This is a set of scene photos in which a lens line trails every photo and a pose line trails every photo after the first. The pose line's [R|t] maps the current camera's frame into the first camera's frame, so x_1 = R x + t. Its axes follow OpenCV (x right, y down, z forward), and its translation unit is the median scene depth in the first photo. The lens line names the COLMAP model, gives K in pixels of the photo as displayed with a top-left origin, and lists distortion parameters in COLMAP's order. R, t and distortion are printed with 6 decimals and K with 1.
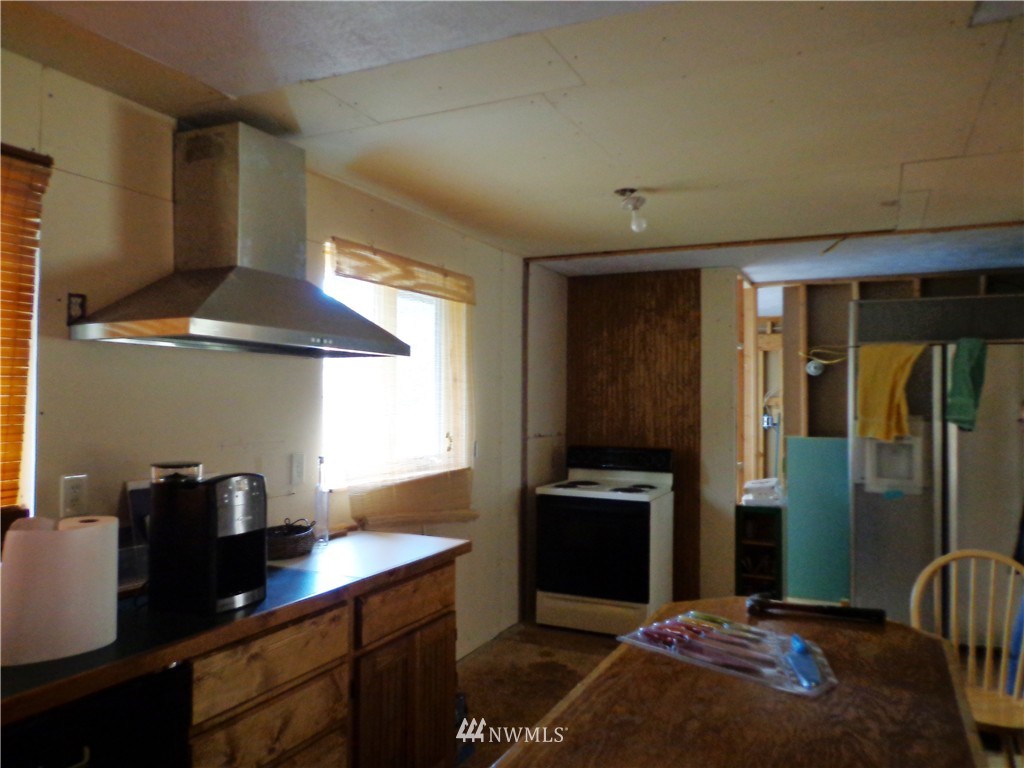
lens RADIAL K [[751.8, 0, 514.6], [0, 751.8, 384.9], [0, 0, 1]] dist [0.000331, 0.003793]
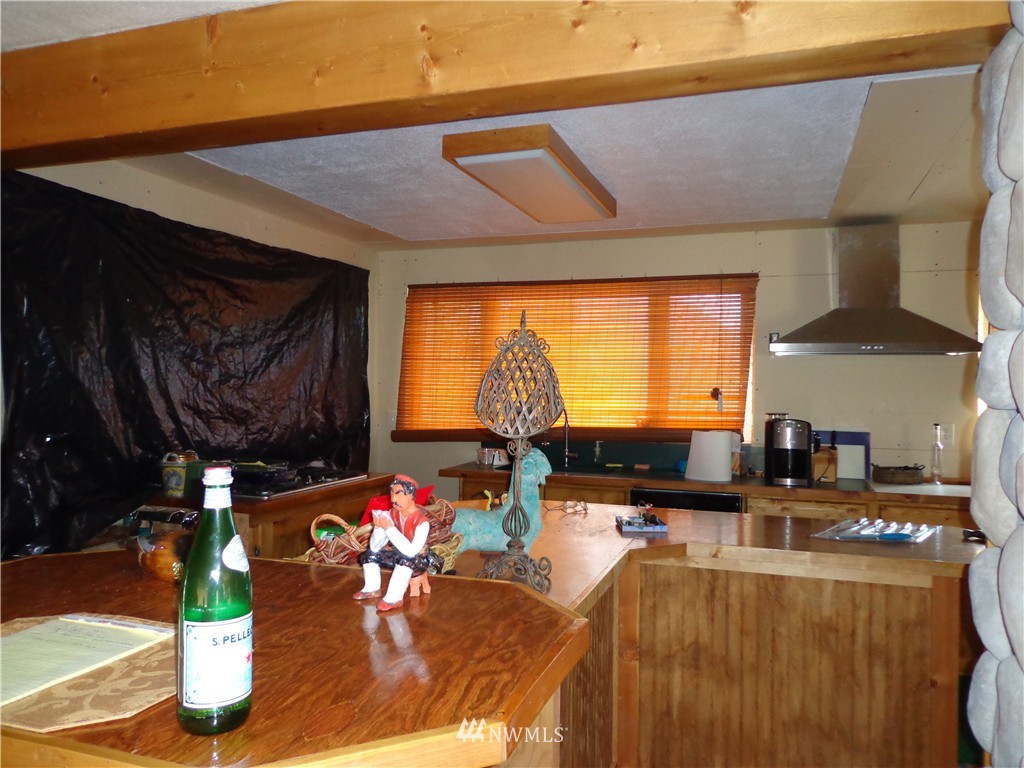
lens RADIAL K [[751.8, 0, 512.7], [0, 751.8, 385.5], [0, 0, 1]] dist [0.000331, 0.003793]
pose [[0.122154, -0.004315, -0.992502, 1.486961], [0.006371, 0.999973, -0.003563, 0.029308], [0.992491, -0.005888, 0.122179, 0.021604]]
